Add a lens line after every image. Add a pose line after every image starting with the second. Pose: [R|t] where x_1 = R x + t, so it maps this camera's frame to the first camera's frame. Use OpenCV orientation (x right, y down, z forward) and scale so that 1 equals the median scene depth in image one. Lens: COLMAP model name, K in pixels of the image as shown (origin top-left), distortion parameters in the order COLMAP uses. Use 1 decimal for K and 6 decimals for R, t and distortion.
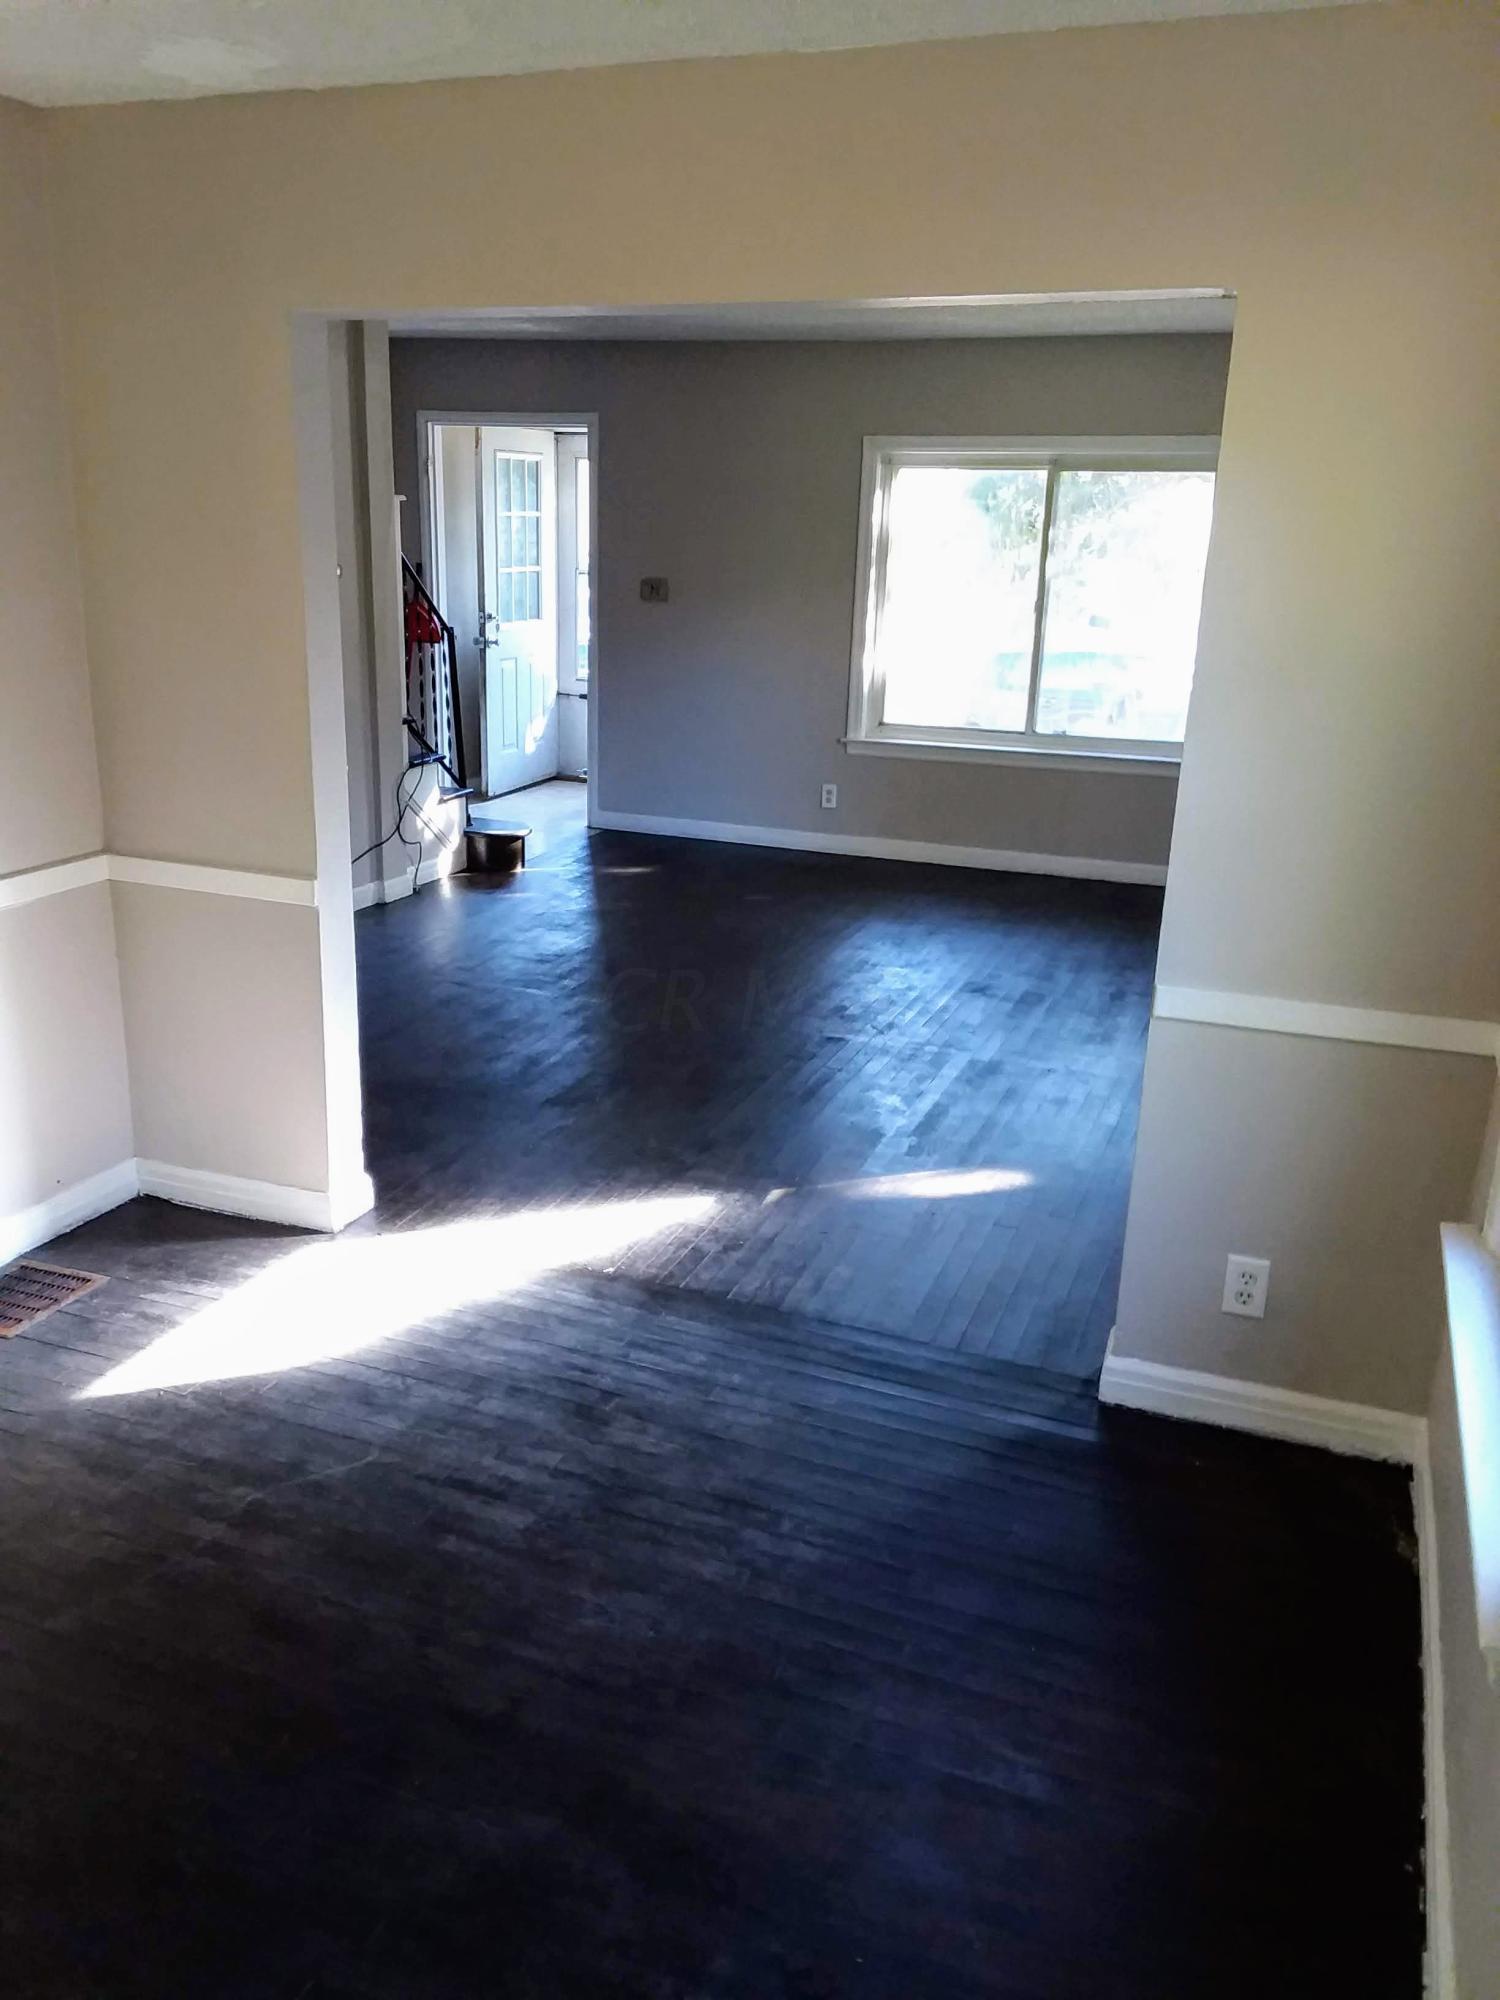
lens RADIAL K [[1590.2, 0, 750.0], [0, 1590.2, 1000.0], [0, 0, 1]] dist [0.131063, -0.232377]
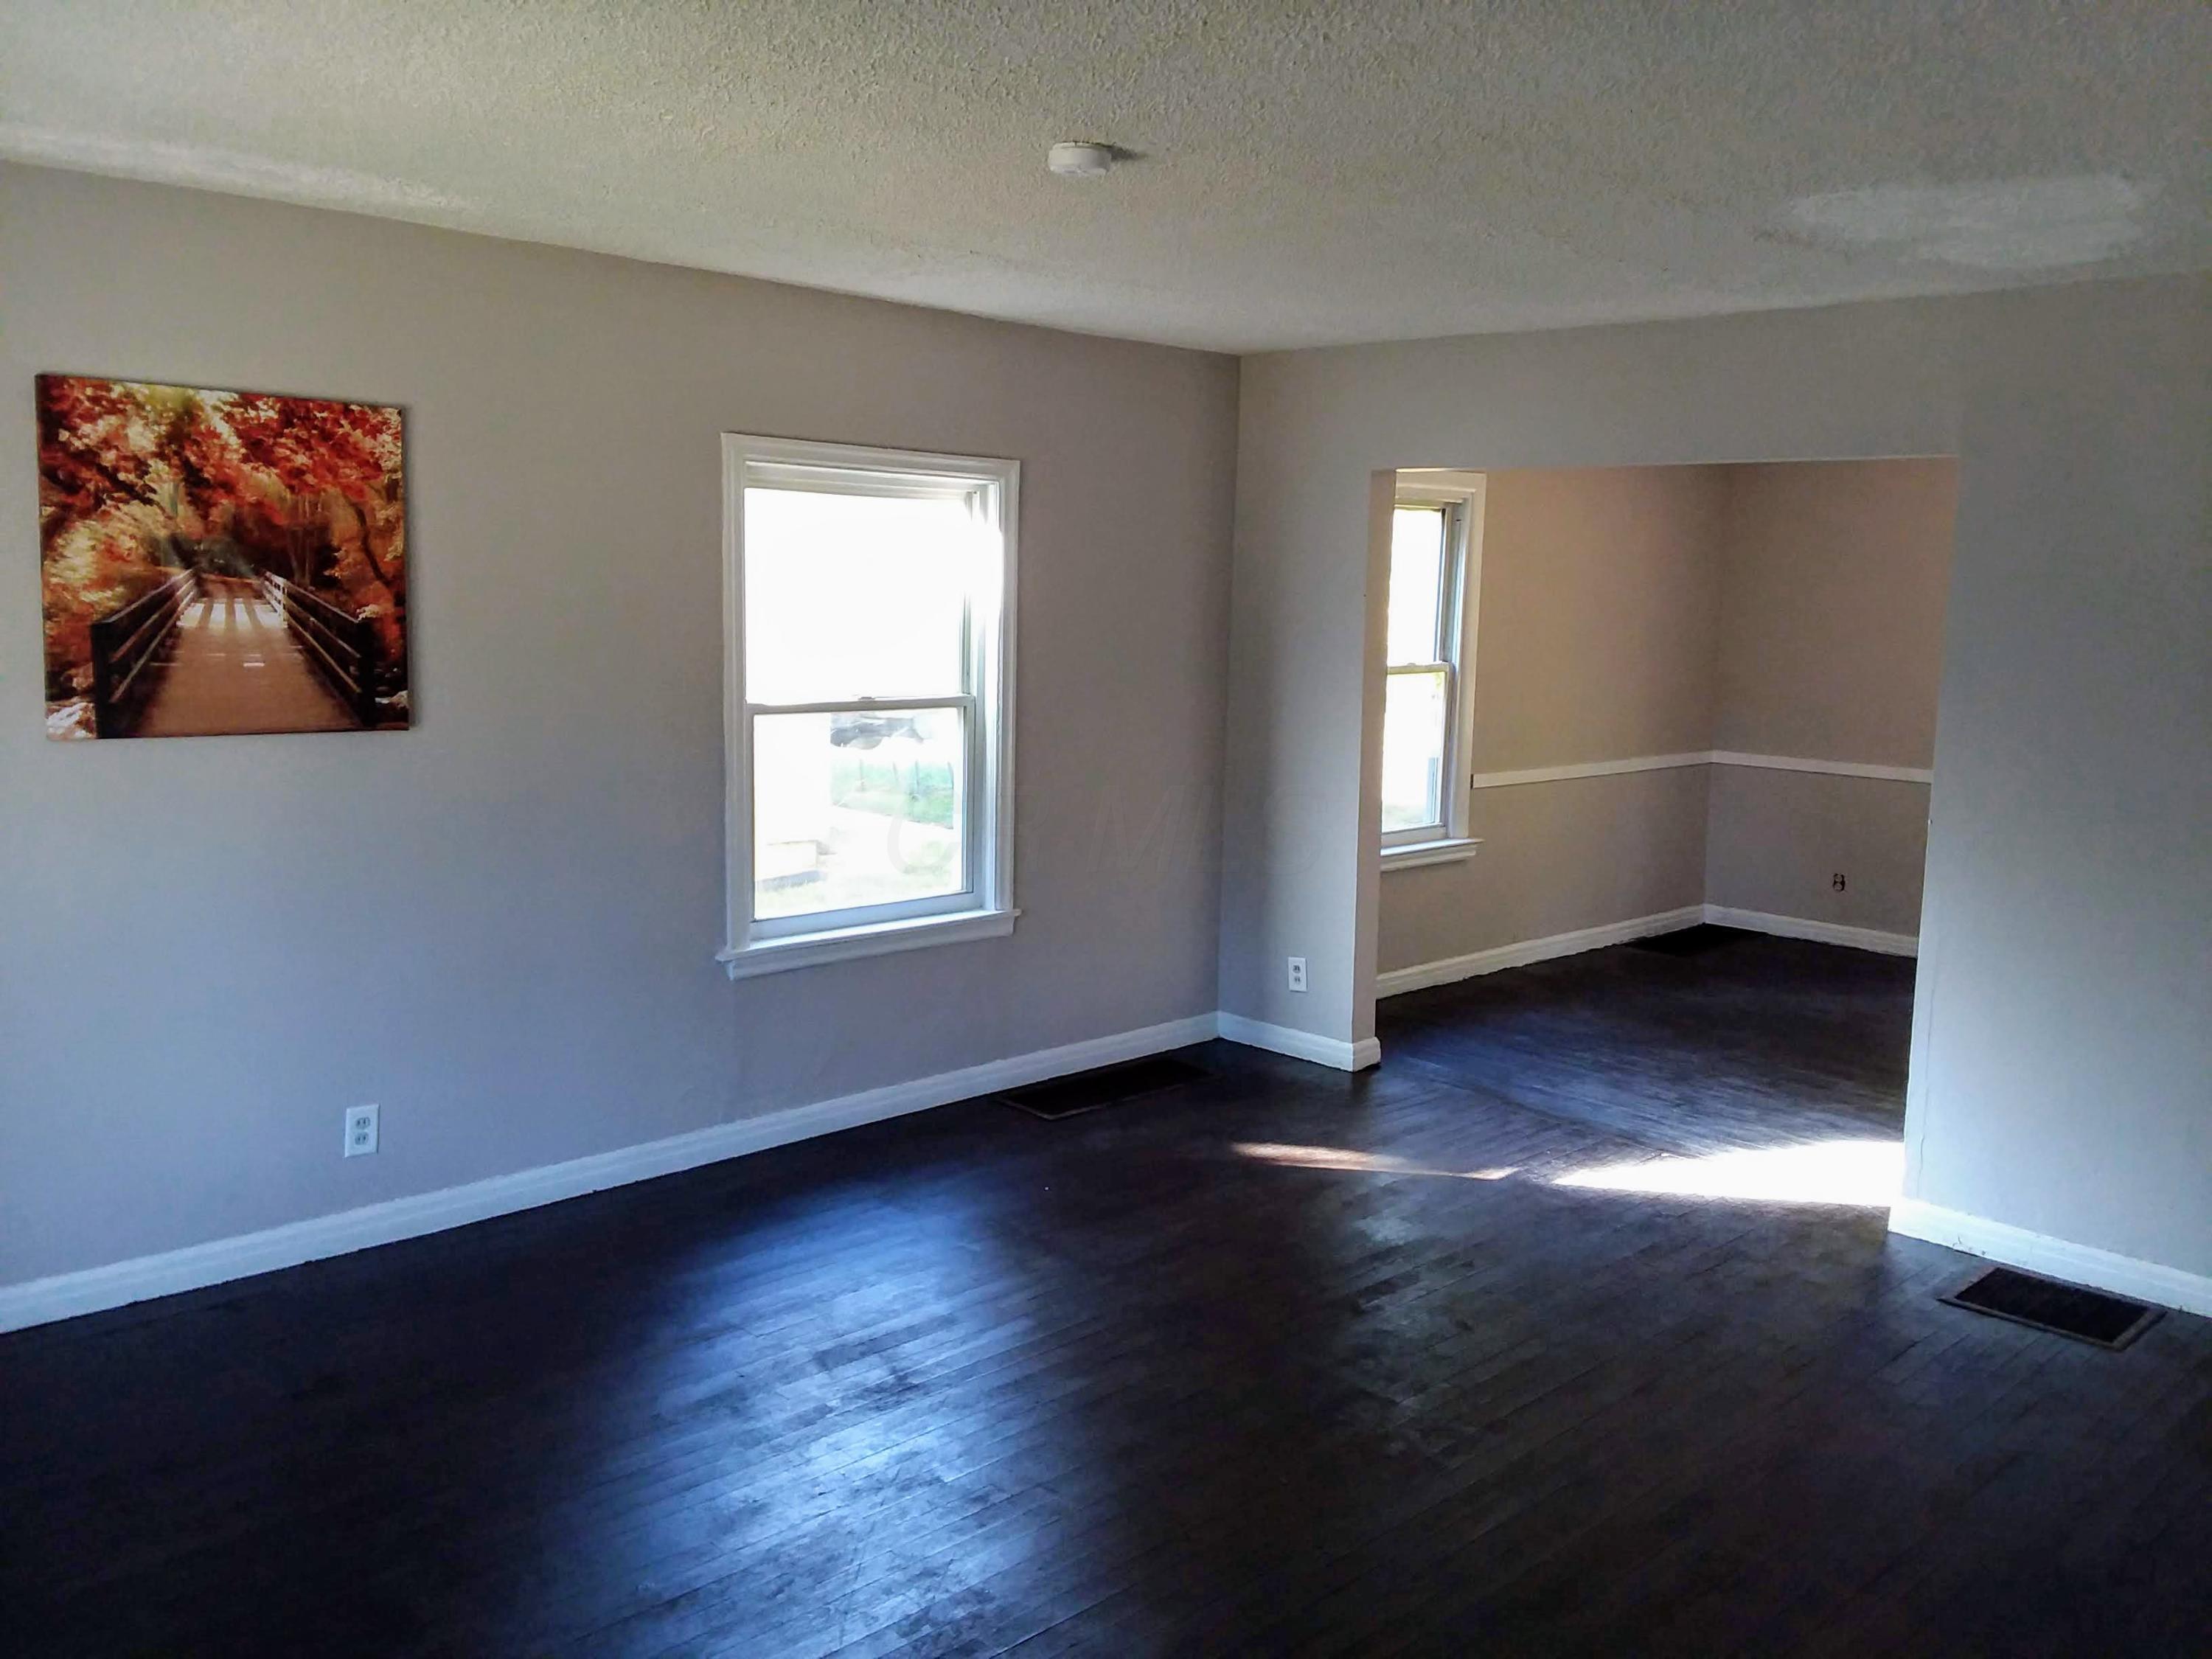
lens RADIAL K [[1758.8, 0, 1106.0], [0, 1758.8, 829.5], [0, 0, 1]] dist [0.131063, -0.232377]
pose [[-0.901233, -0.112057, 0.418595, -0.272214], [0.077259, 0.908959, 0.409663, -0.741693], [-0.426392, 0.401542, -0.810527, 2.408653]]
